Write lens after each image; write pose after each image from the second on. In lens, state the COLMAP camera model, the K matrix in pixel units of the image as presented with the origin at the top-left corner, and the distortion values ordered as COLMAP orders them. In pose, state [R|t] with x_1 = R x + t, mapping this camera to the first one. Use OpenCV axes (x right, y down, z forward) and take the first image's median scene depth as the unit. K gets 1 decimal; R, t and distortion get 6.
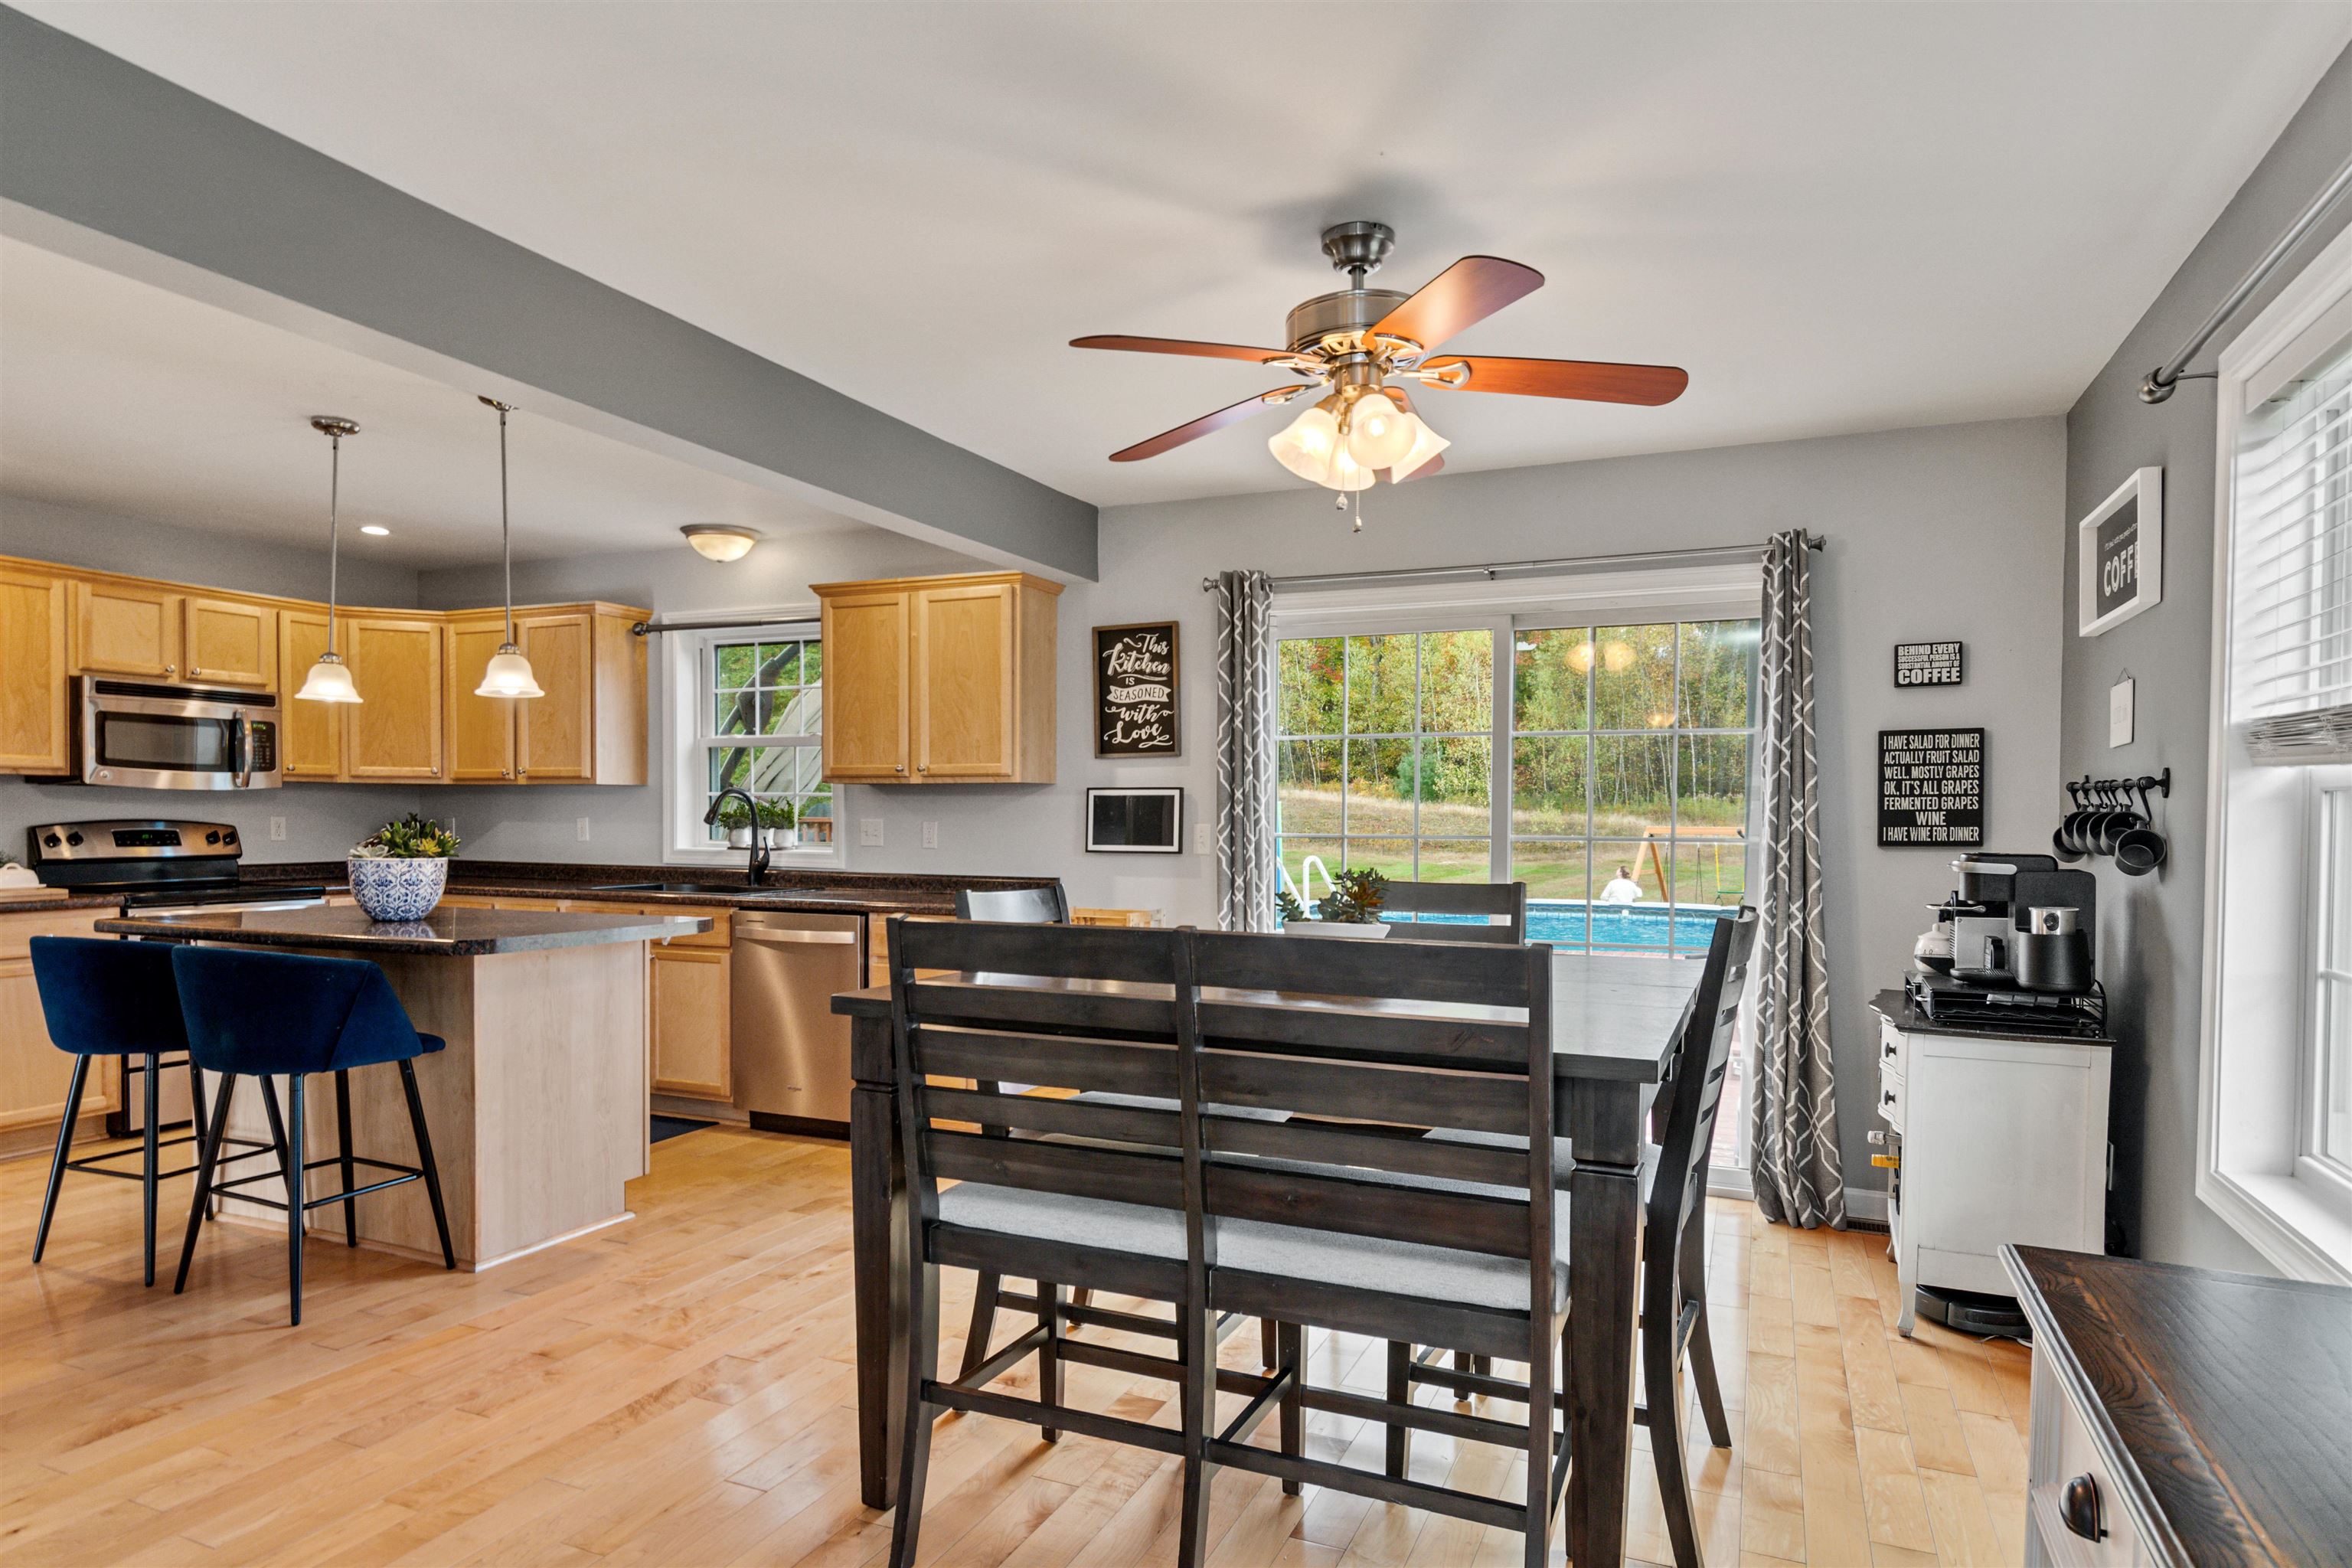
lens RADIAL K [[1345.6, 0, 1184.0], [0, 1345.6, 850.1], [0, 0, 1]] dist [0.000643, 0.000531]
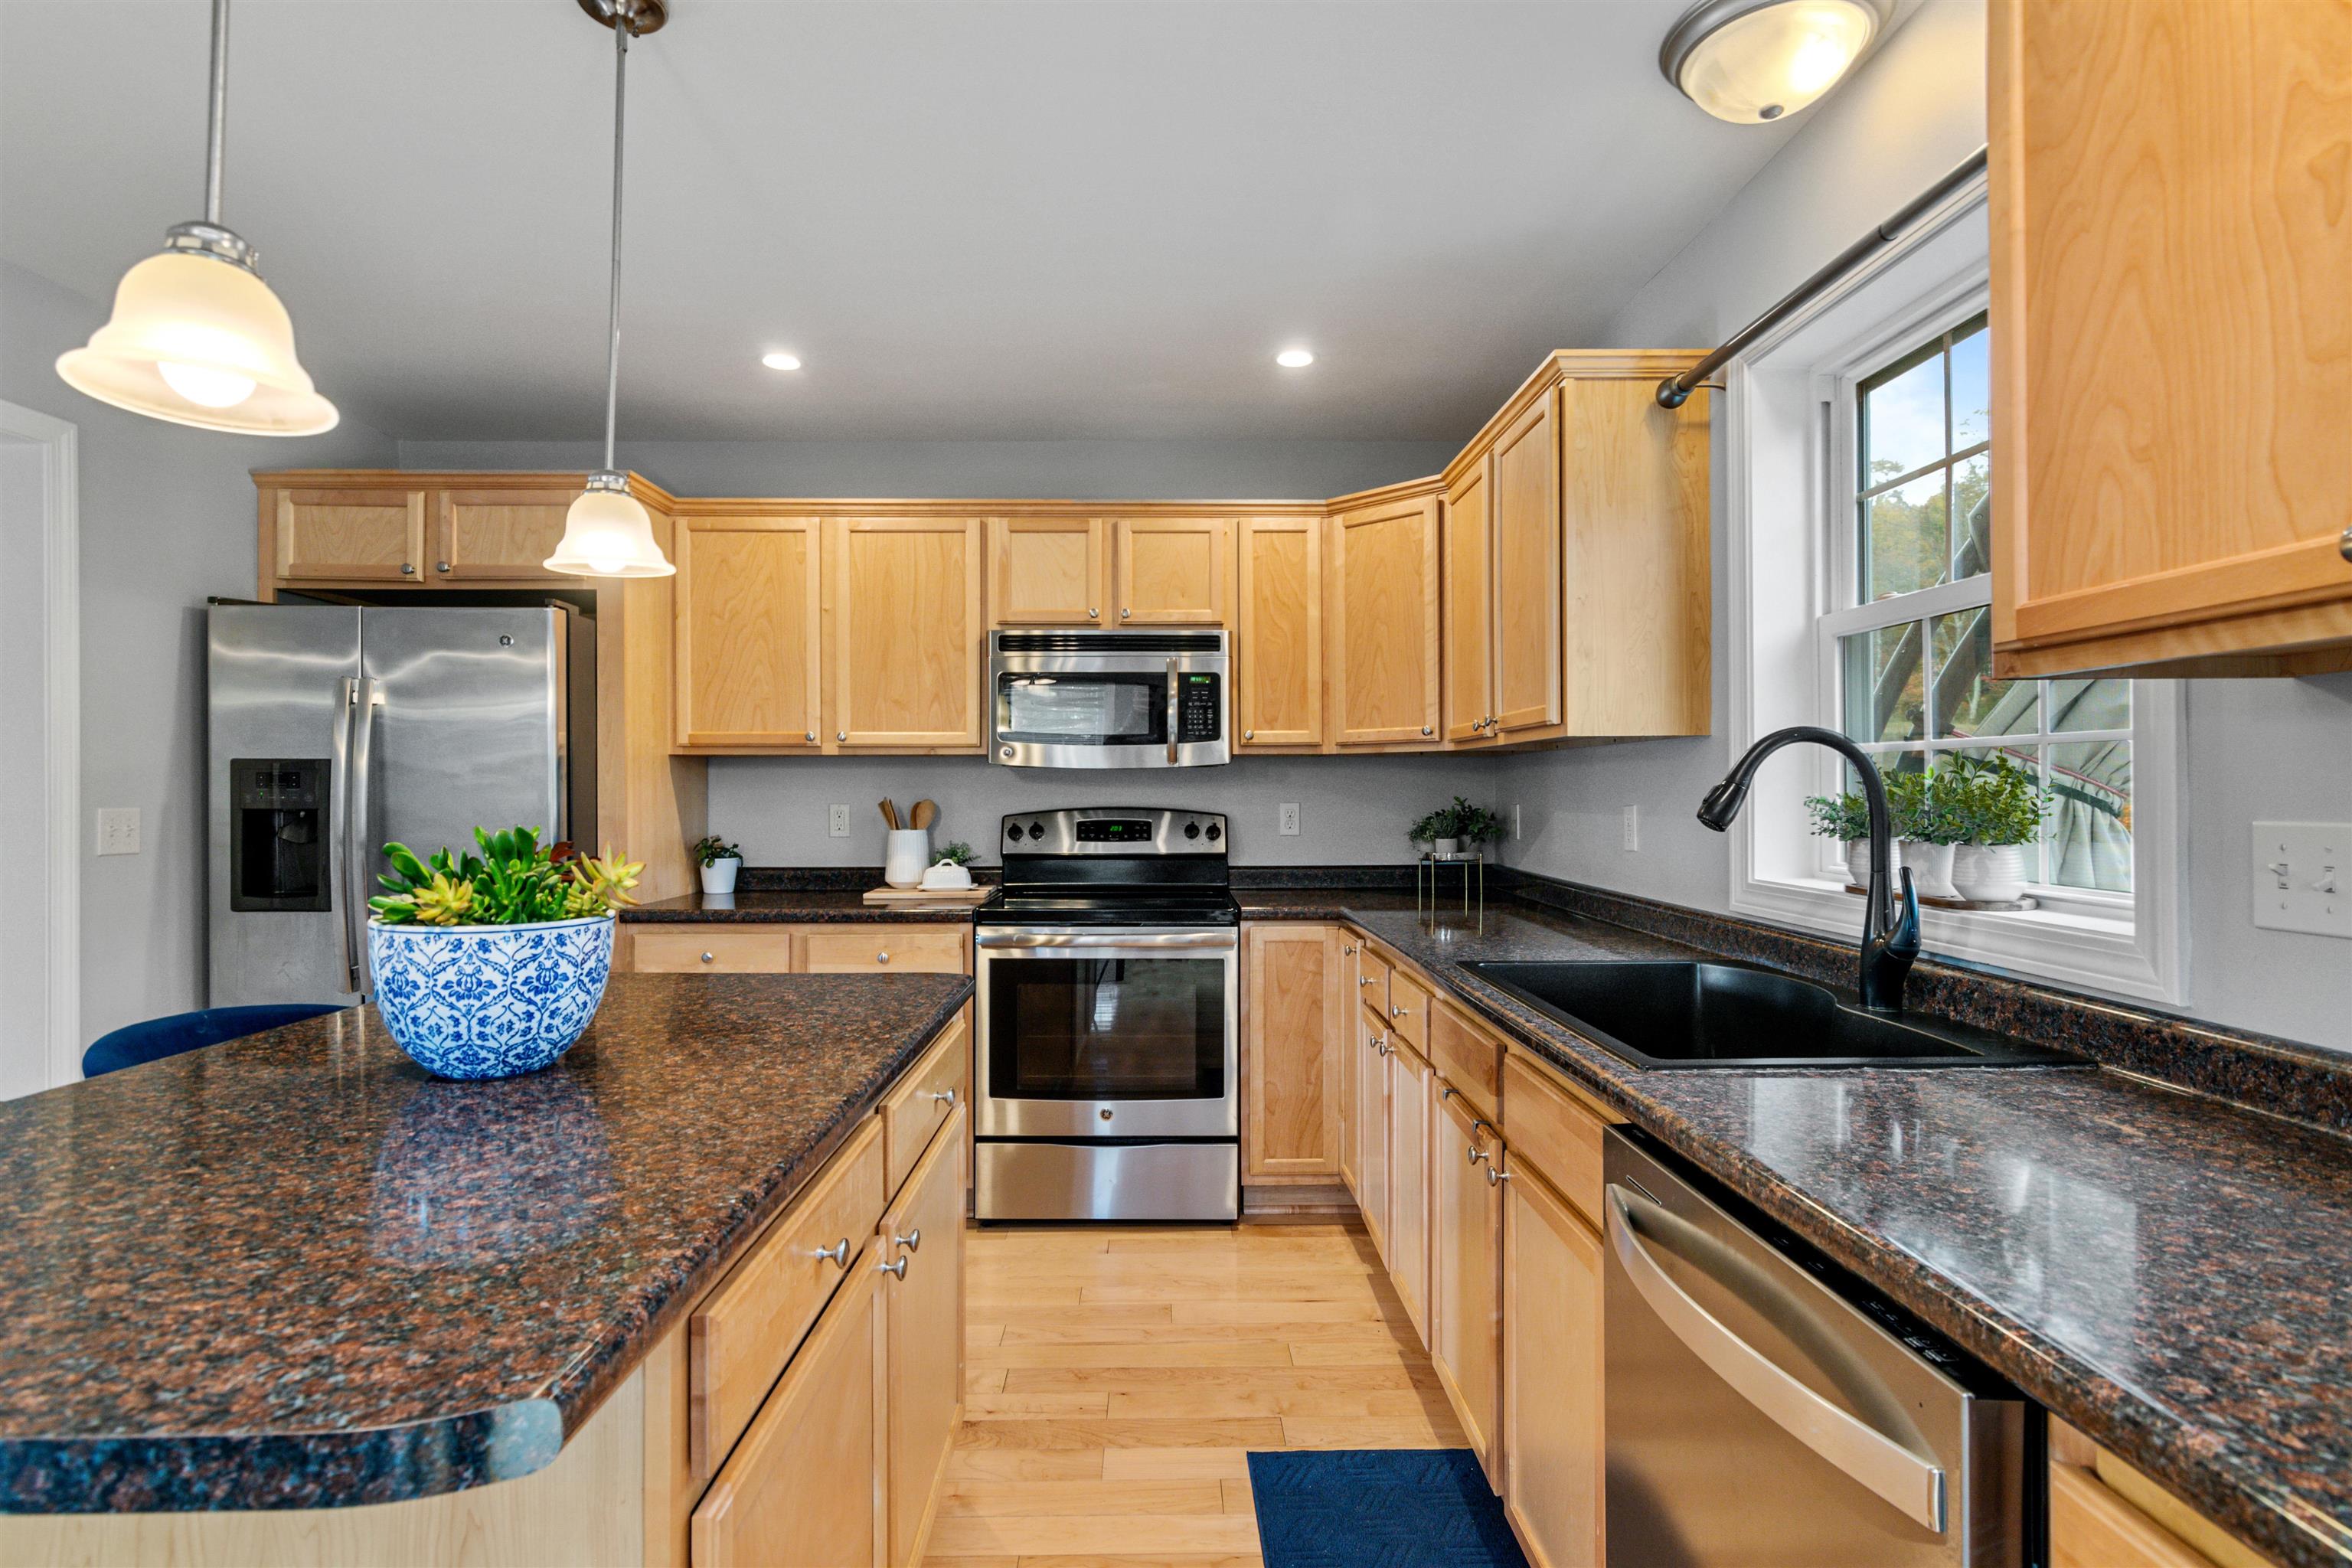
lens RADIAL K [[1144.1, 0, 1174.5], [0, 1144.1, 790.4], [0, 0, 1]] dist [0.001637, -0.000009]
pose [[0.408774, -0.008038, -0.912600, -0.149028], [-0.018566, 0.999681, -0.017121, -0.024750], [0.912447, 0.023942, 0.408494, 0.850406]]
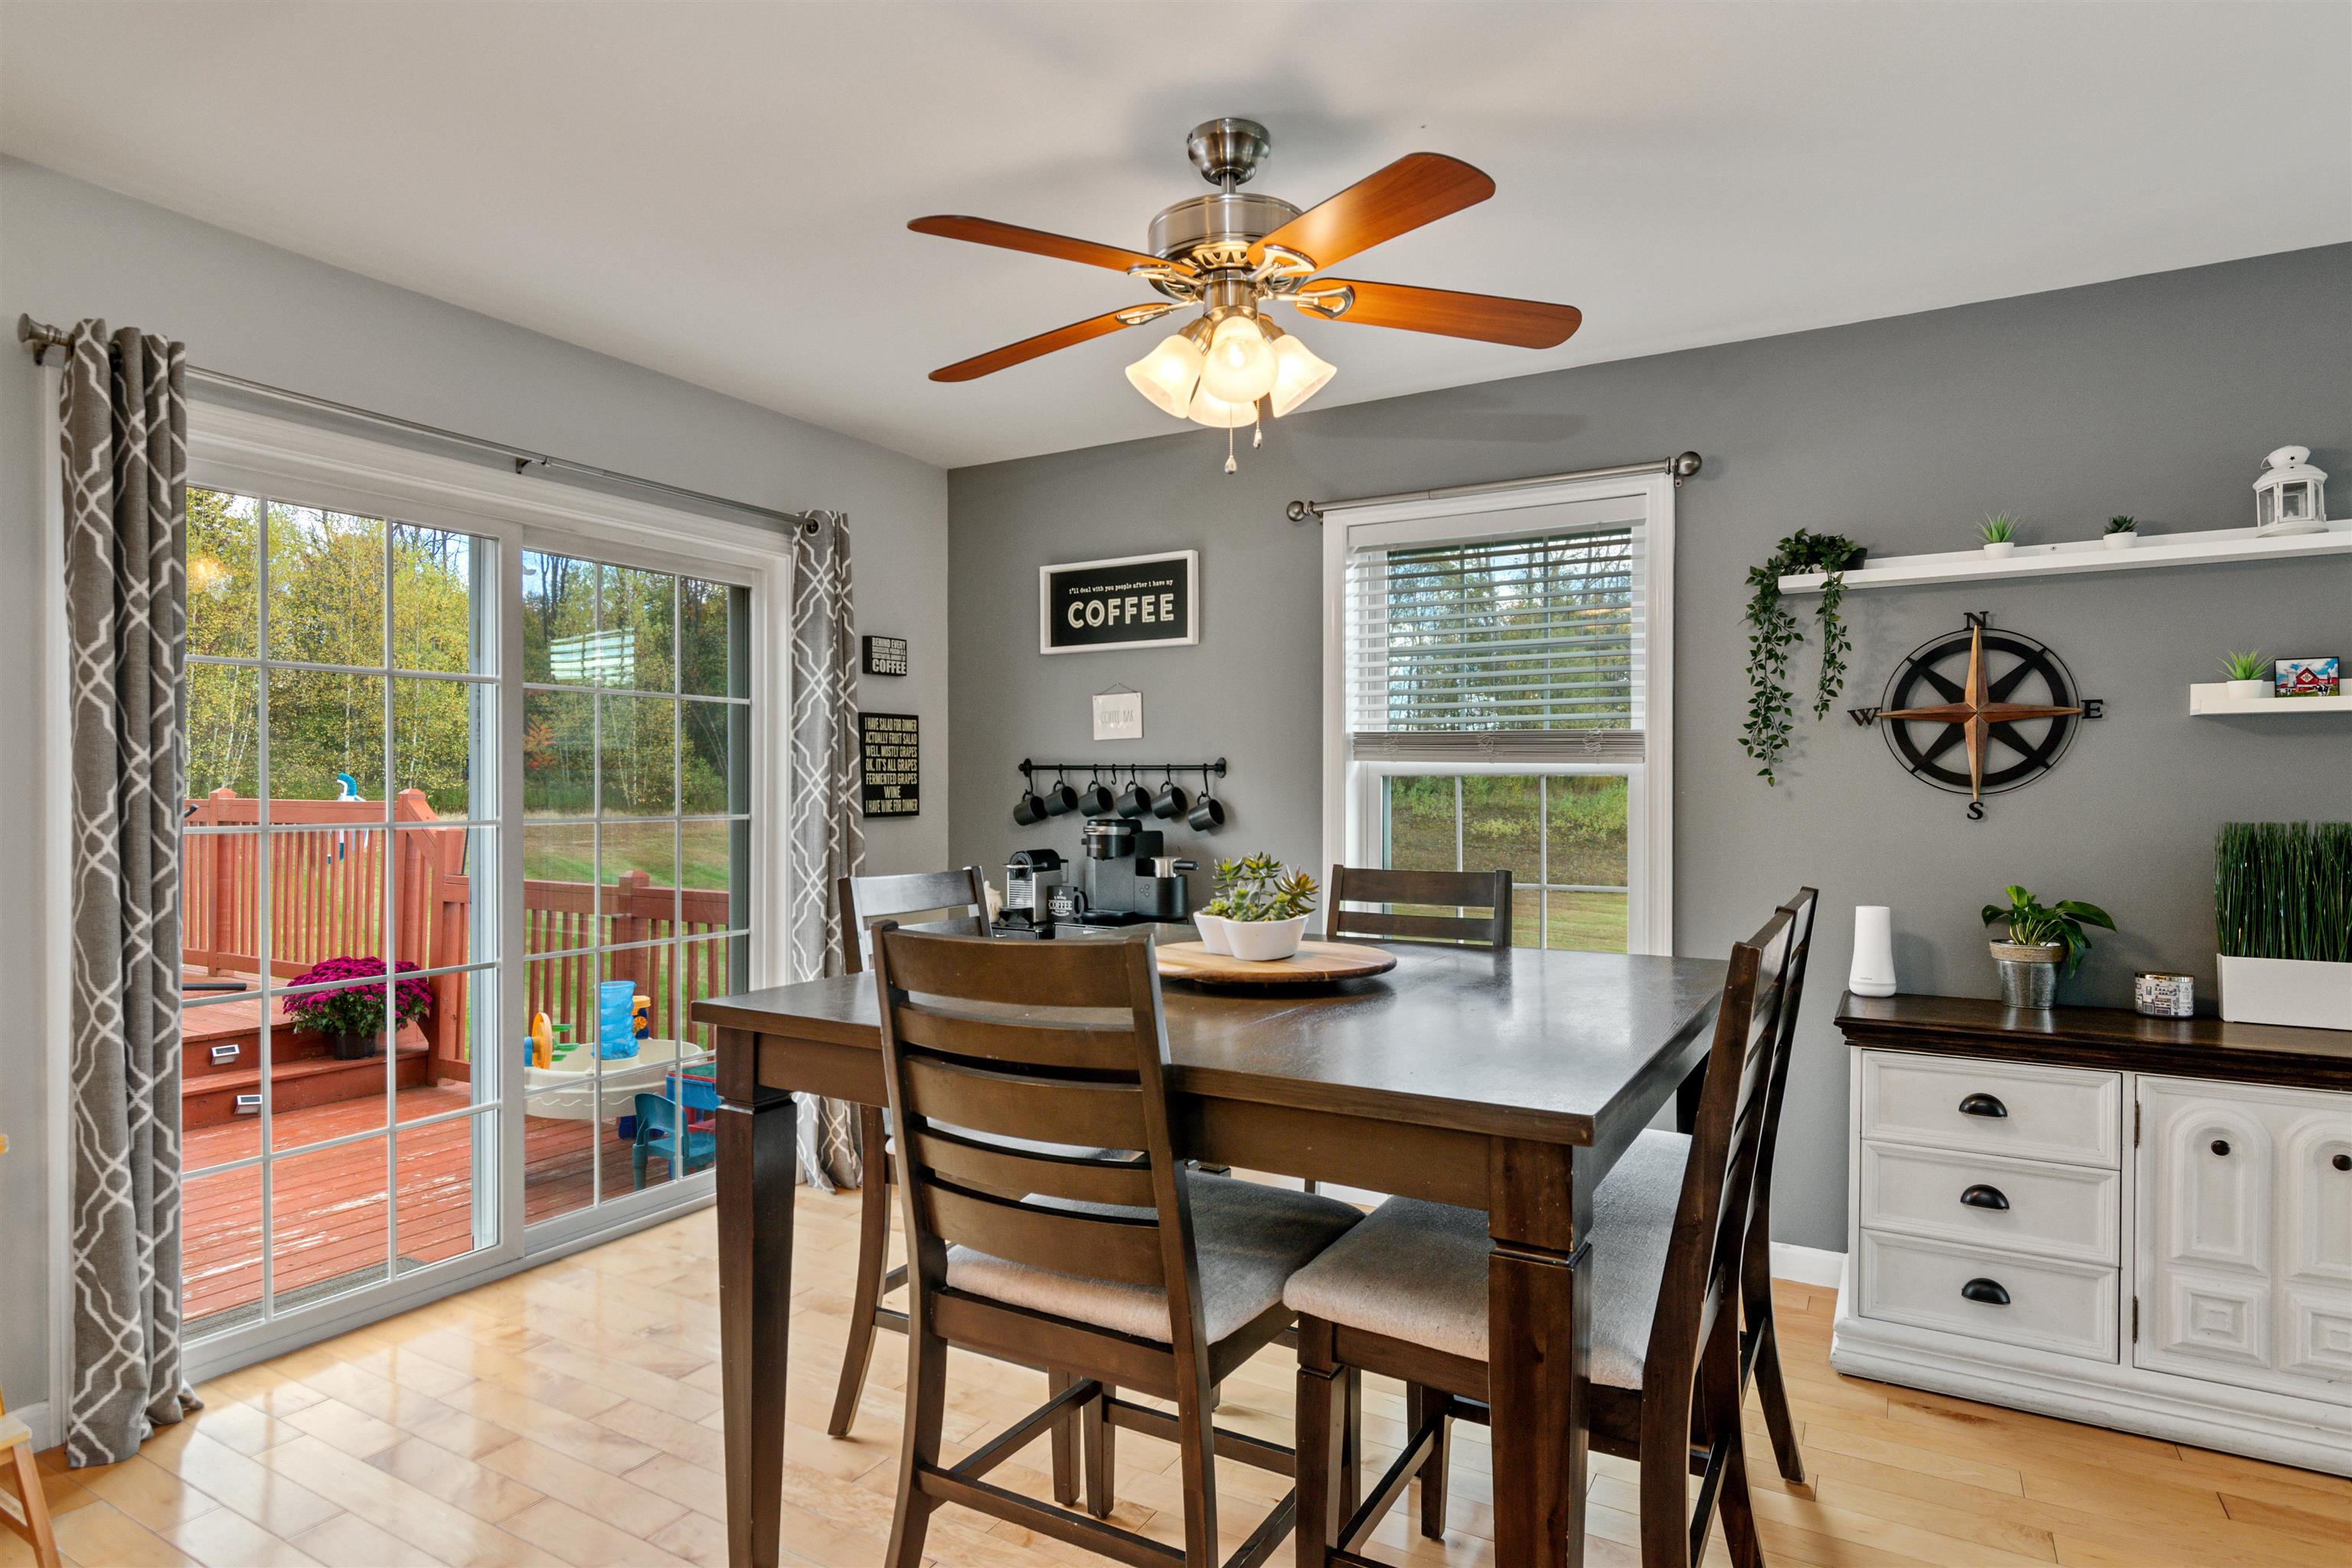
lens RADIAL K [[1259.9, 0, 1180.3], [0, 1259.9, 789.1], [0, 0, 1]] dist [0.002471, 0.001027]
pose [[0.119404, -0.003362, 0.992840, -0.398614], [0.026565, 0.999647, 0.000190, -0.016758], [-0.992490, 0.026352, 0.119451, 0.532509]]
